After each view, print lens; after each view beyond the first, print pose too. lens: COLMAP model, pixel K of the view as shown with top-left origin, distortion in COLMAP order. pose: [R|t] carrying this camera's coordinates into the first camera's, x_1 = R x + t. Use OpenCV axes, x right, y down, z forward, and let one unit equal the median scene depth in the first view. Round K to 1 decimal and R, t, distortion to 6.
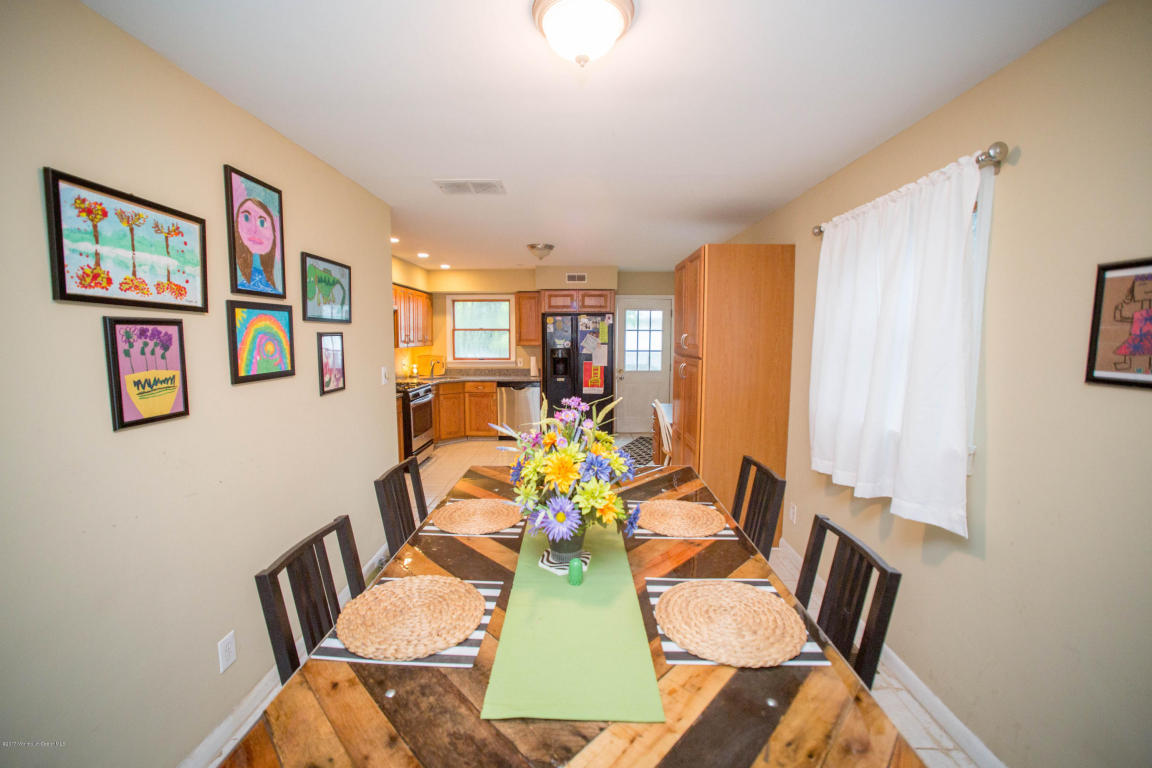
lens RADIAL K [[460.7, 0, 576.7], [0, 460.7, 378.0], [0, 0, 1]] dist [-0.000755, -0.000004]
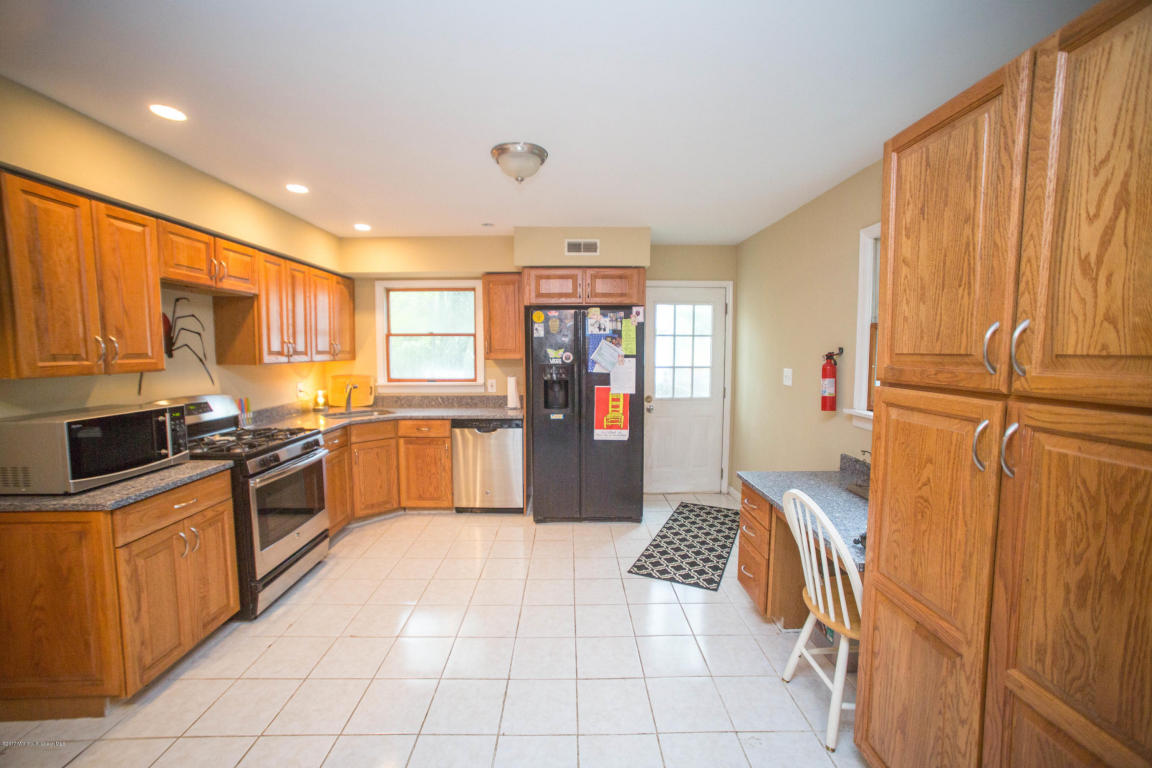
lens RADIAL K [[460.7, 0, 572.8], [0, 460.7, 384.4], [0, 0, 1]] dist [-0.000755, -0.000004]
pose [[0.999771, -0.003977, 0.021016, -0.025407], [0.004246, 0.999909, -0.012768, -0.029509], [-0.020964, 0.012854, 0.999698, 0.391702]]
